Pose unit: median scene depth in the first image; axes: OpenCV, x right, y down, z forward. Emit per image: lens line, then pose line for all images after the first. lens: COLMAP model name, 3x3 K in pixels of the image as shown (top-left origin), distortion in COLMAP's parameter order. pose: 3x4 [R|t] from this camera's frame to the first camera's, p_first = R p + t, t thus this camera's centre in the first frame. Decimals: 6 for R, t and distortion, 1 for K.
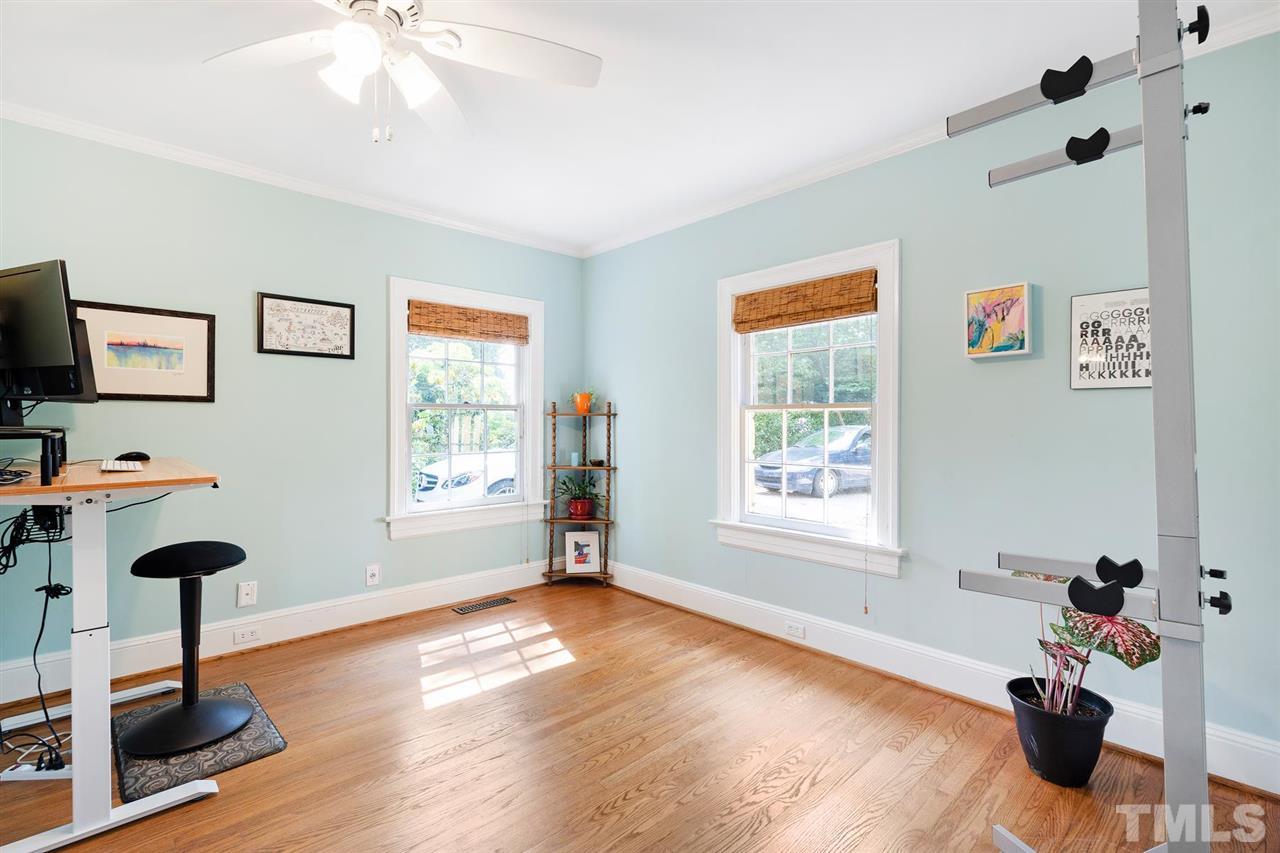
lens RADIAL K [[578.0, 0, 636.4], [0, 578.0, 423.0], [0, 0, 1]] dist [0.000806, -0.000156]
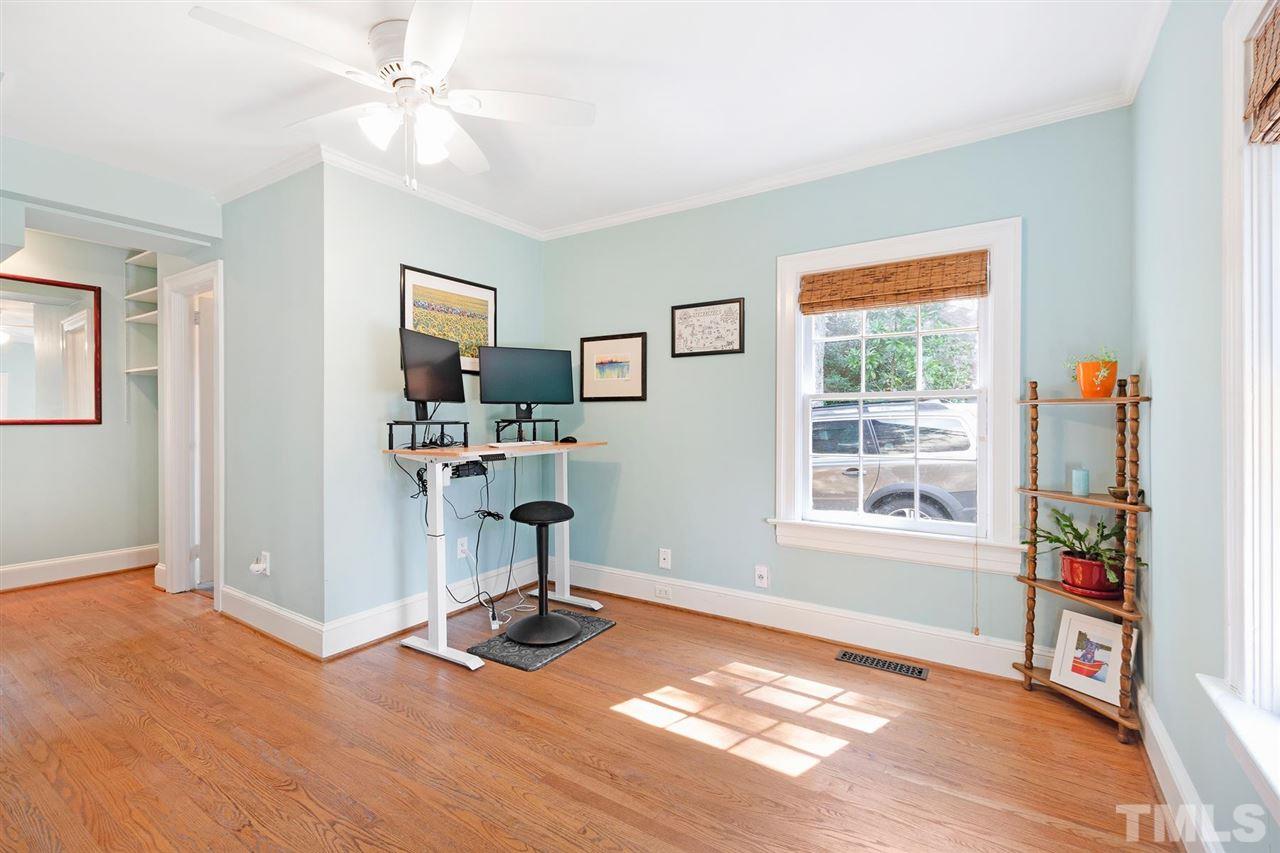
lens RADIAL K [[578.0, 0, 635.8], [0, 578.0, 422.5], [0, 0, 1]] dist [0.000806, -0.000156]
pose [[0.223101, 0.007041, -0.974770, 0.437317], [-0.001927, 0.999975, 0.006782, 0.002879], [0.974793, 0.000365, 0.223109, 0.601938]]
